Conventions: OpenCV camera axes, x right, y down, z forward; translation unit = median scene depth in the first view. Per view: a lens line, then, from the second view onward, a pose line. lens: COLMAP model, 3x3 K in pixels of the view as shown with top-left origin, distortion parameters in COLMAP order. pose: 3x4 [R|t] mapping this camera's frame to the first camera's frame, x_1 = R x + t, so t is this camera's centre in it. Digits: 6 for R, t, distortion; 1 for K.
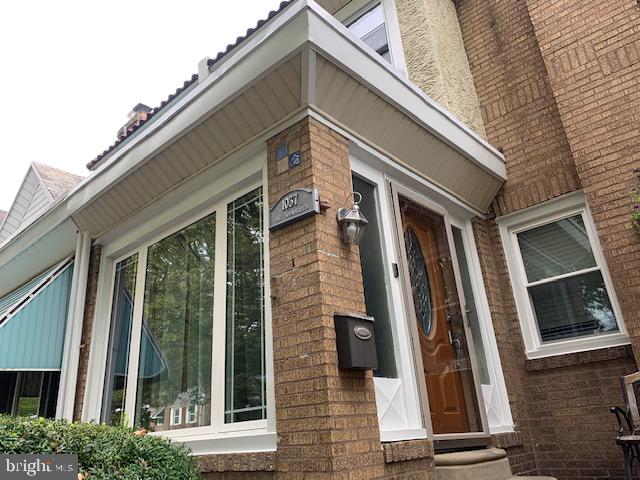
lens RADIAL K [[492.2, 0, 320.0], [0, 492.2, 235.2], [0, 0, 1]] dist [0.052921, -0.082344]
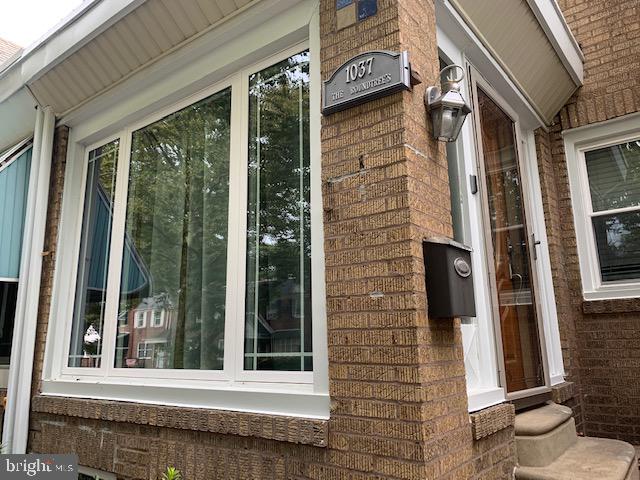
lens RADIAL K [[492.2, 0, 320.0], [0, 492.2, 235.2], [0, 0, 1]] dist [0.052921, -0.082344]
pose [[0.995606, 0.062866, 0.069394, -0.131975], [-0.073651, 0.983408, 0.165786, 0.040936], [-0.057821, -0.170168, 0.983717, 0.264926]]
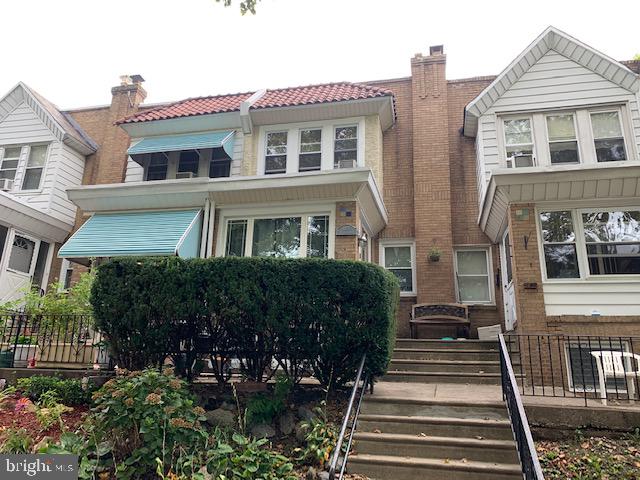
lens RADIAL K [[490.9, 0, 320.0], [0, 490.9, 240.0], [0, 0, 1]] dist [0.050606, -0.081245]
pose [[0.872793, 0.223068, 0.434136, -1.323822], [-0.265937, 0.963171, 0.039746, -0.068413], [-0.409281, -0.150143, 0.899970, -1.461243]]
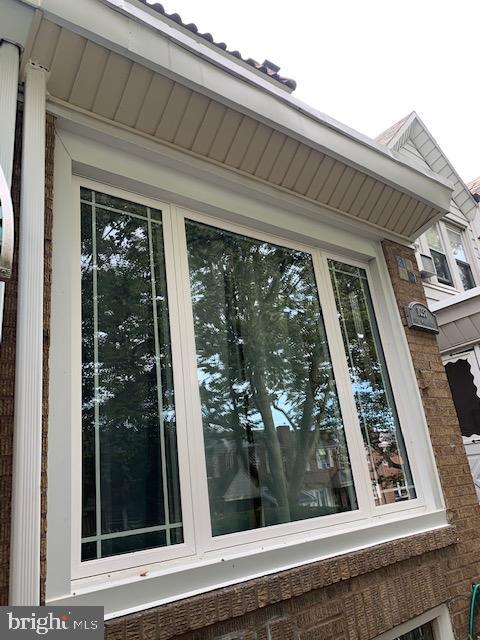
lens RADIAL K [[503.4, 0, 218.3], [0, 503.4, 336.1], [0, 0, 1]] dist [-0.004619, -0.003079]
pose [[0.186583, 0.357511, 0.915081, -1.064702], [-0.256994, 0.916766, -0.305768, 0.412198], [-0.948230, -0.178119, 0.262932, 1.000421]]
